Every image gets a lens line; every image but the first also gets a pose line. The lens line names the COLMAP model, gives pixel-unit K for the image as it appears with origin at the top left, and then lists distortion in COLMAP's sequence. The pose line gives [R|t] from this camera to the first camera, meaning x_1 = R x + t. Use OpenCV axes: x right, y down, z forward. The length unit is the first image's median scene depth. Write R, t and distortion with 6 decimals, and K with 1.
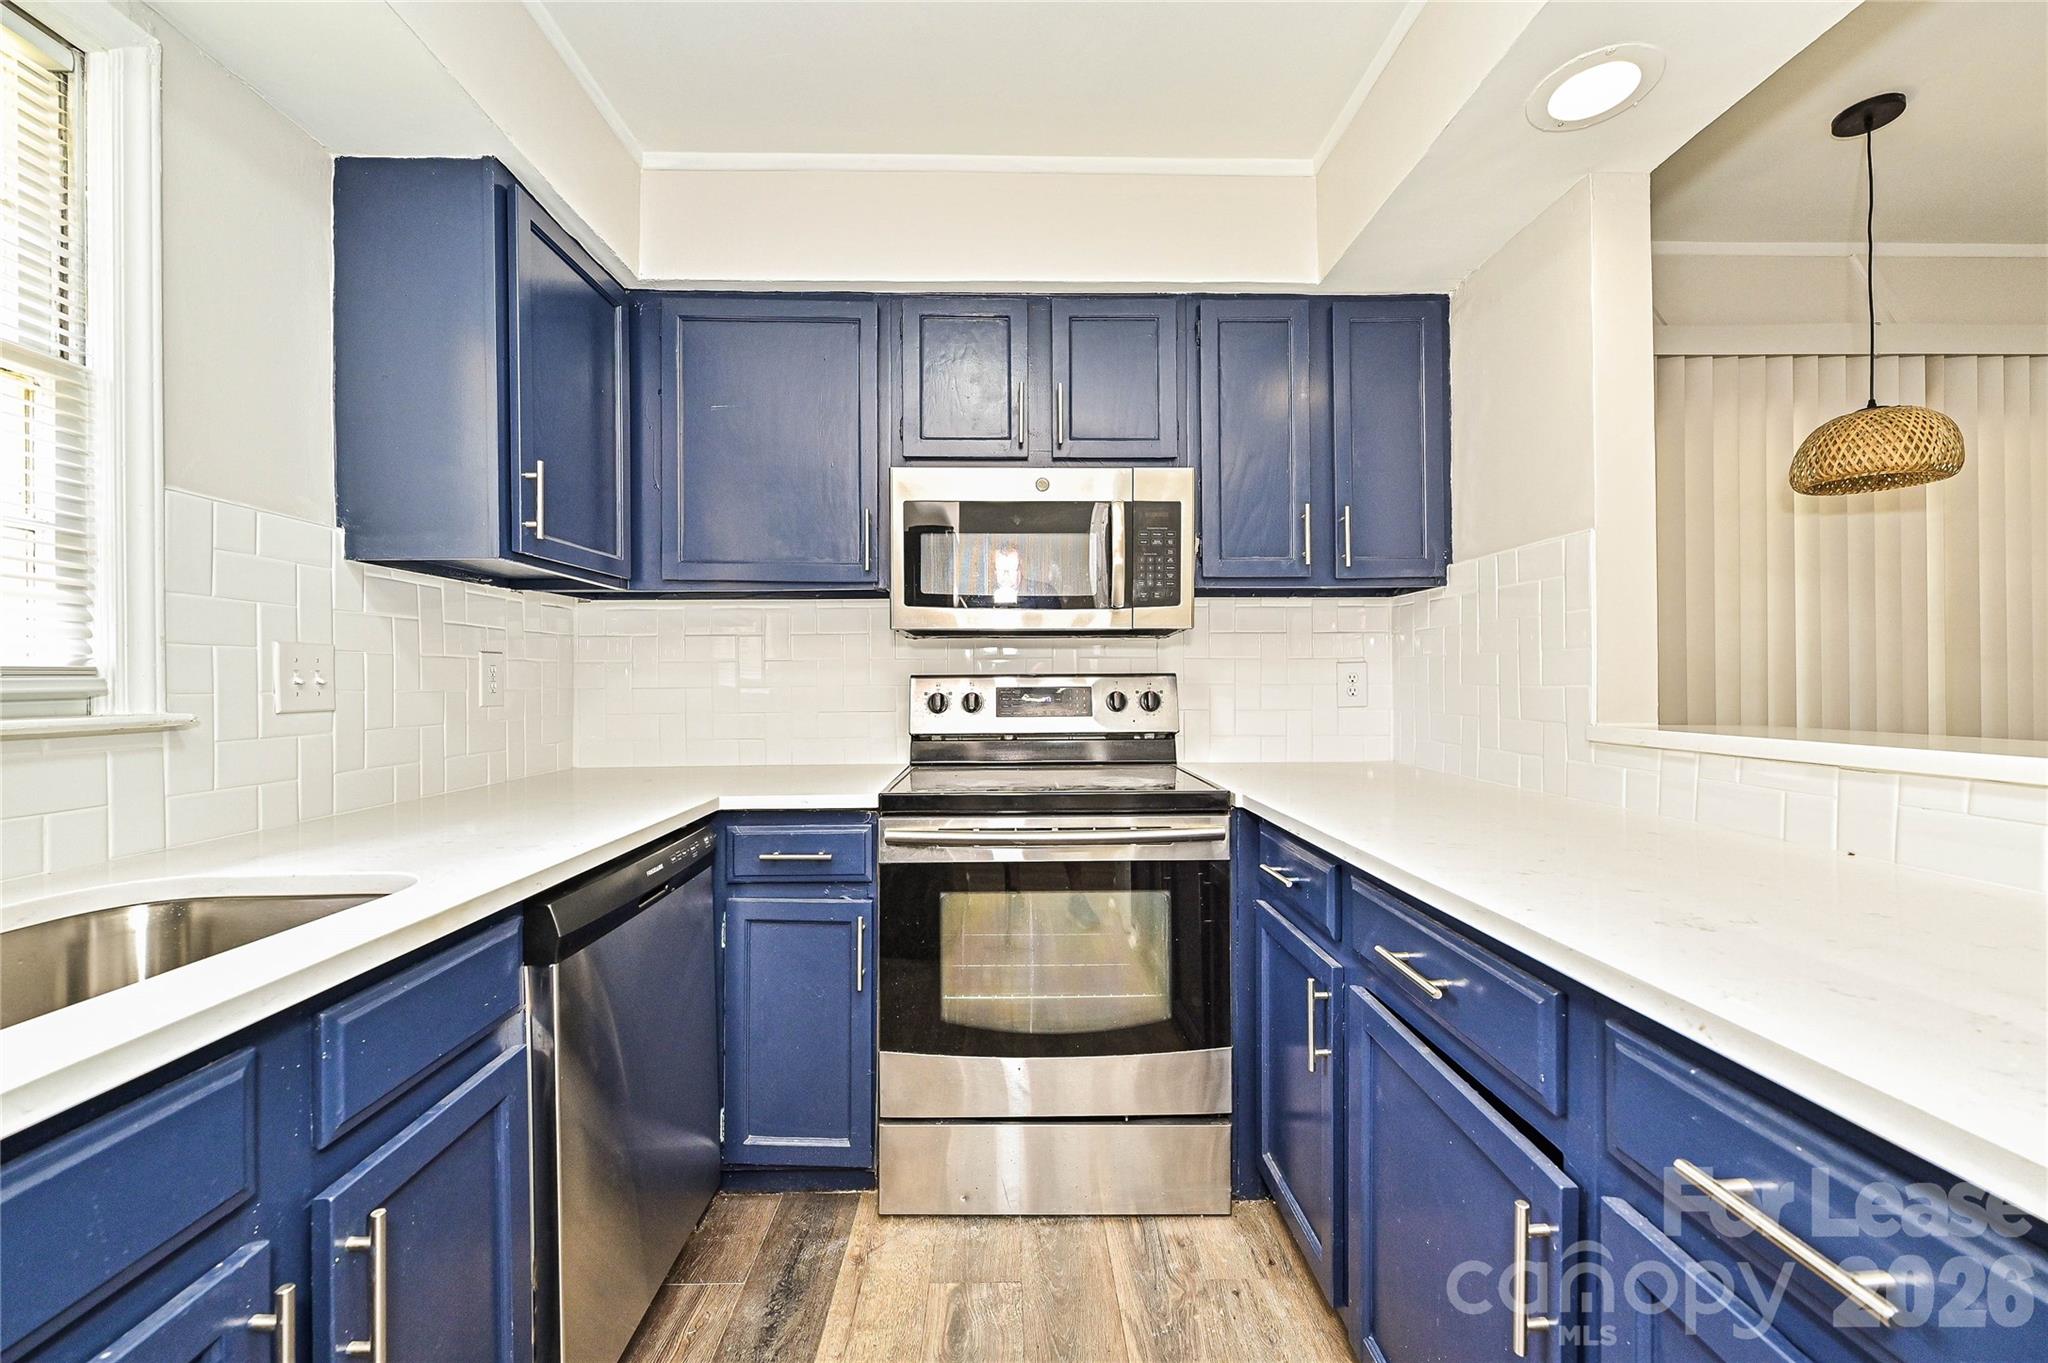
lens RADIAL K [[809.8, 0, 1019.6], [0, 809.8, 674.7], [0, 0, 1]] dist [-0.003226, 0.000692]
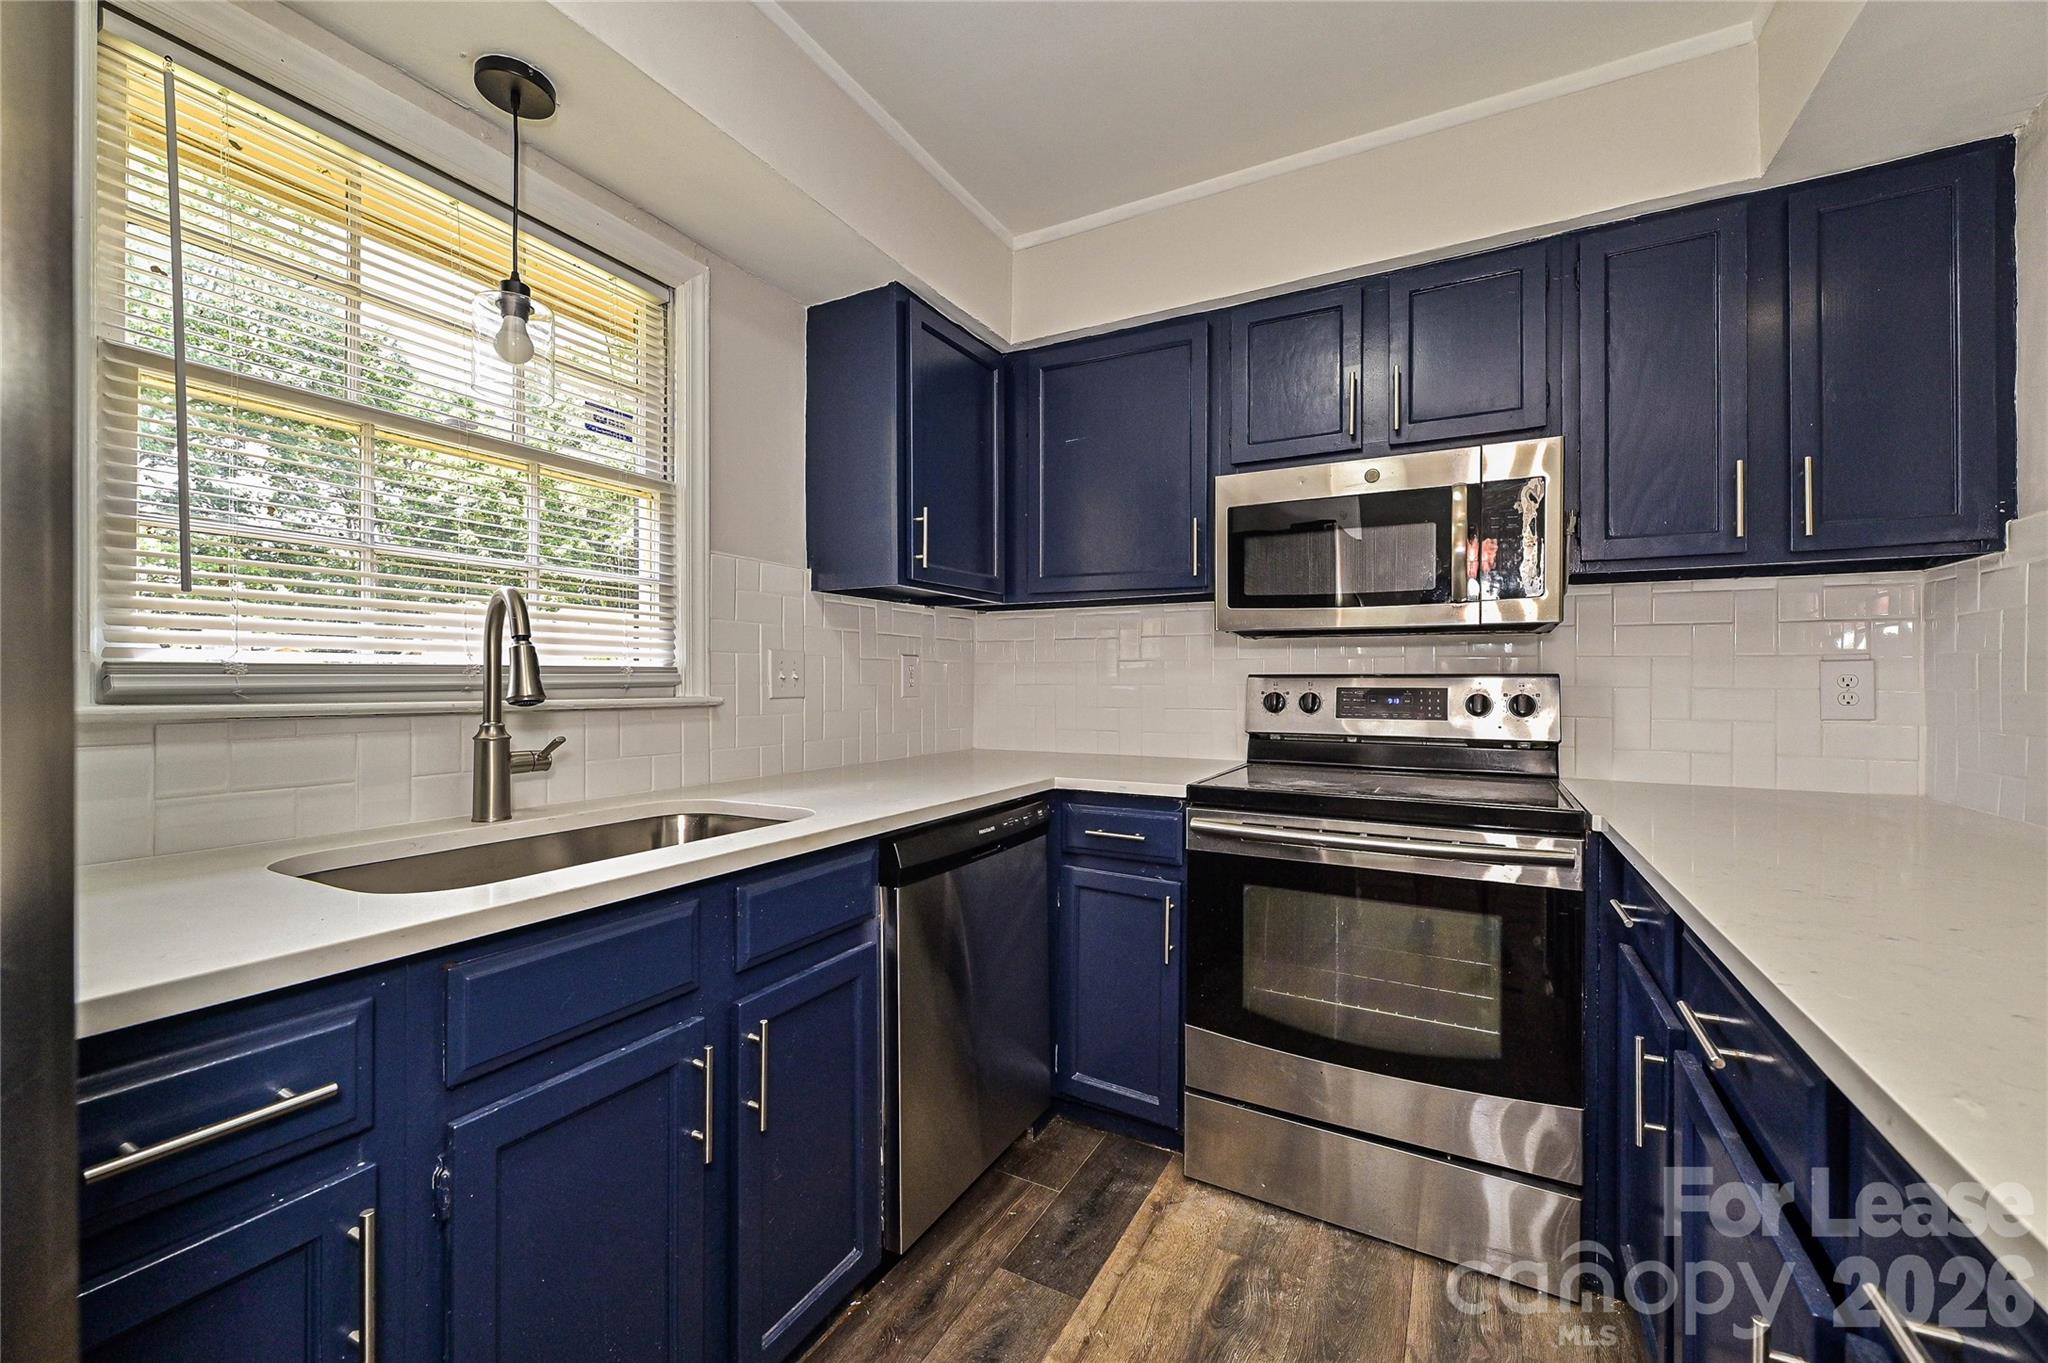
lens RADIAL K [[809.8, 0, 1022.9], [0, 809.8, 674.4], [0, 0, 1]] dist [-0.003226, 0.000692]
pose [[0.866889, 0.004547, -0.498481, 0.172479], [-0.003930, 0.999990, 0.002287, -0.000960], [0.498486, -0.000023, 0.866898, -0.039847]]
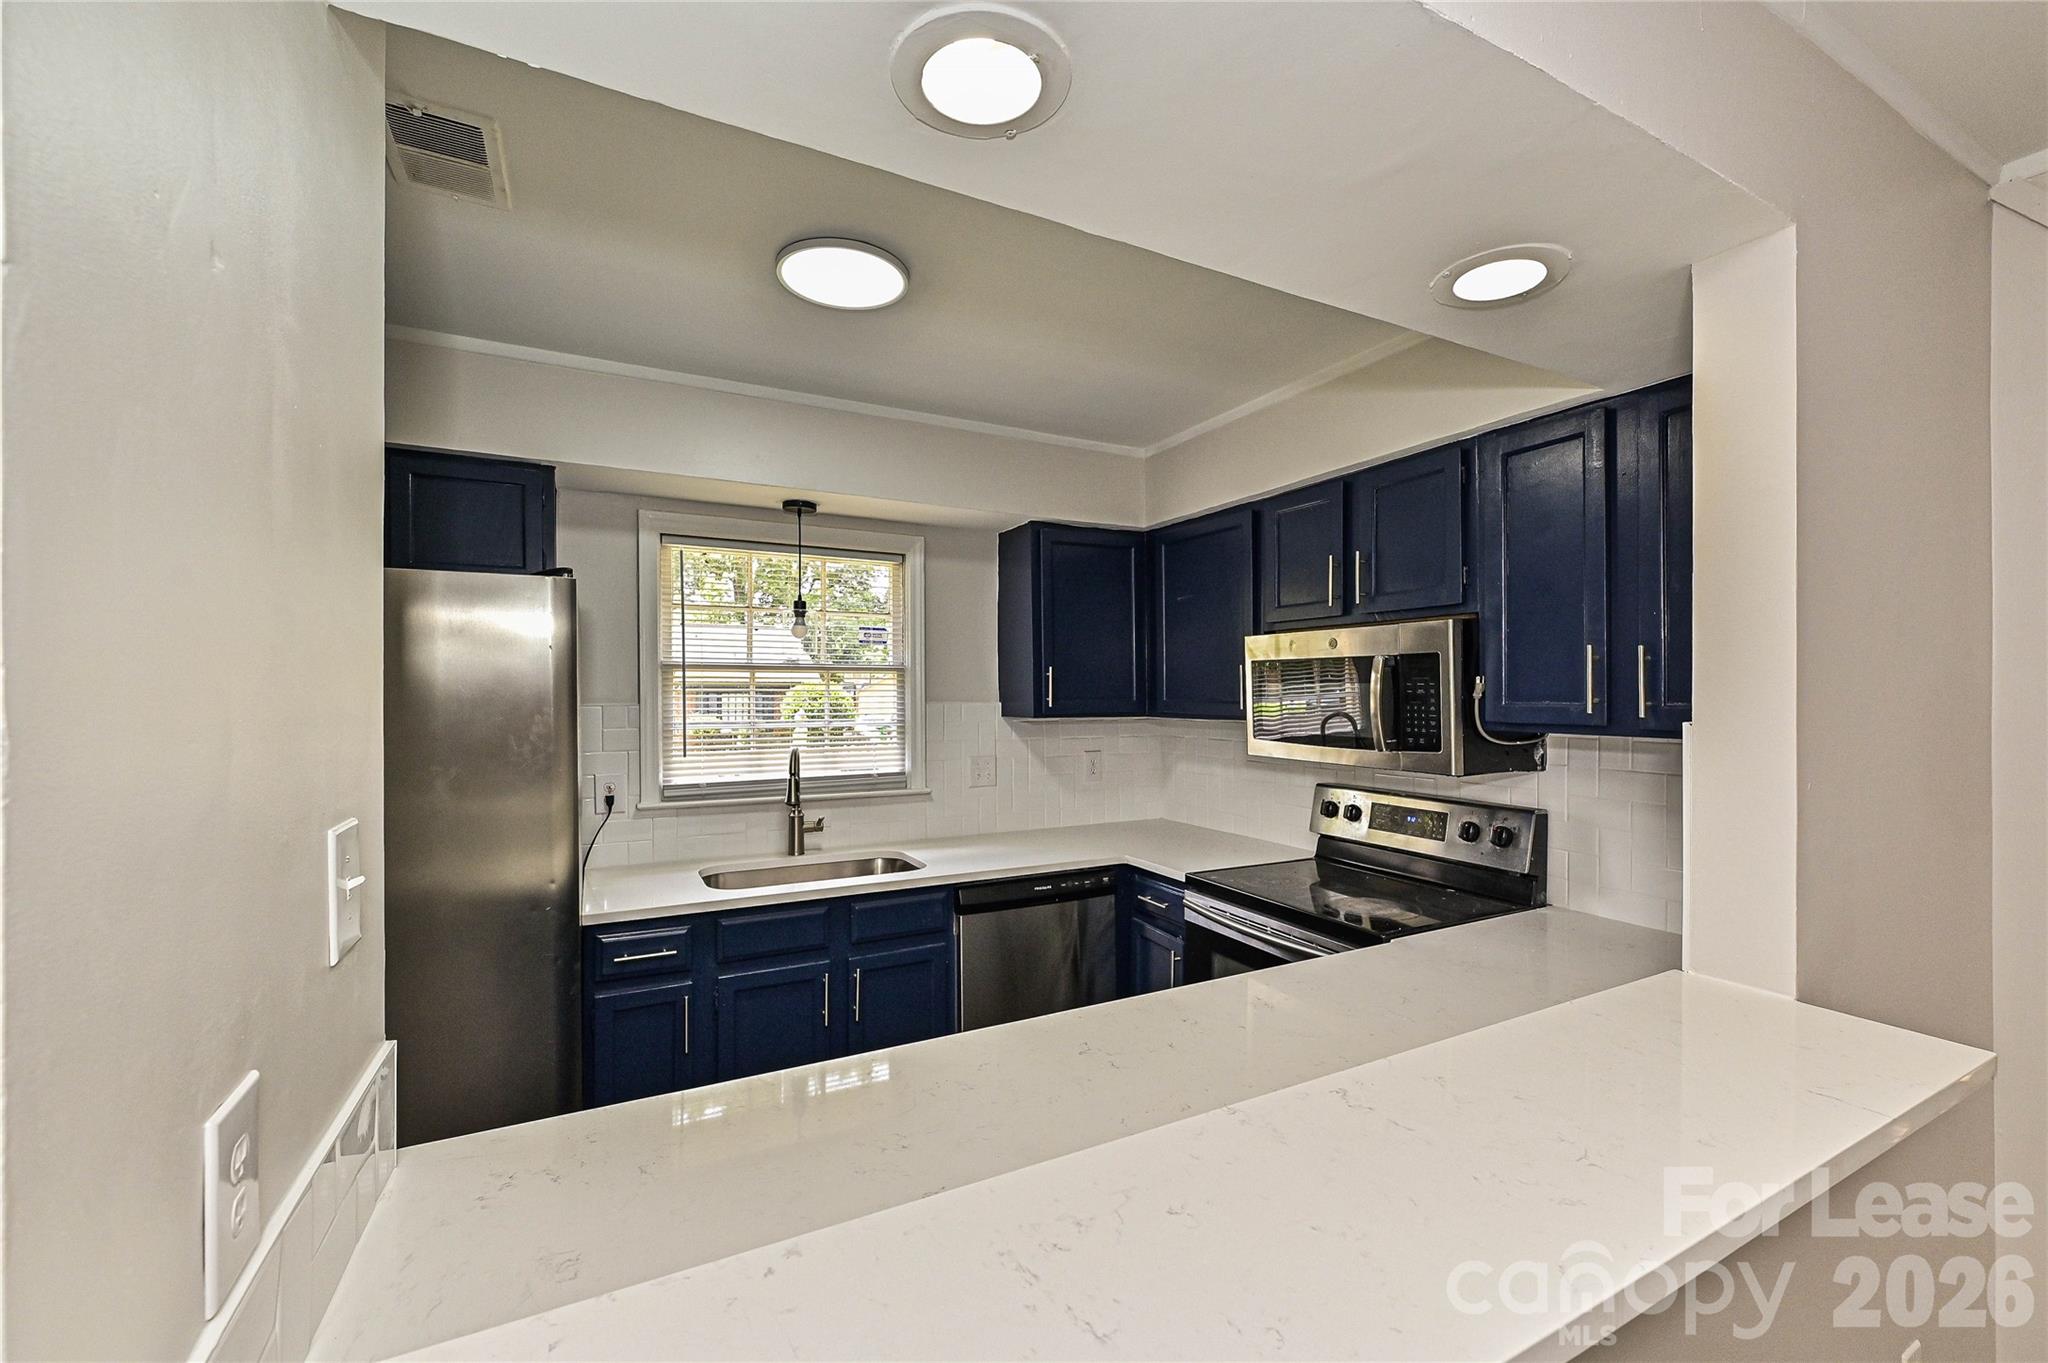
lens RADIAL K [[809.8, 0, 1026.4], [0, 809.8, 692.0], [0, 0, 1]] dist [-0.003226, 0.000692]
pose [[0.440425, 0.006838, -0.897763, 1.041141], [0.004690, 0.999940, 0.009917, -0.204825], [0.897777, -0.008578, 0.440366, 0.081198]]
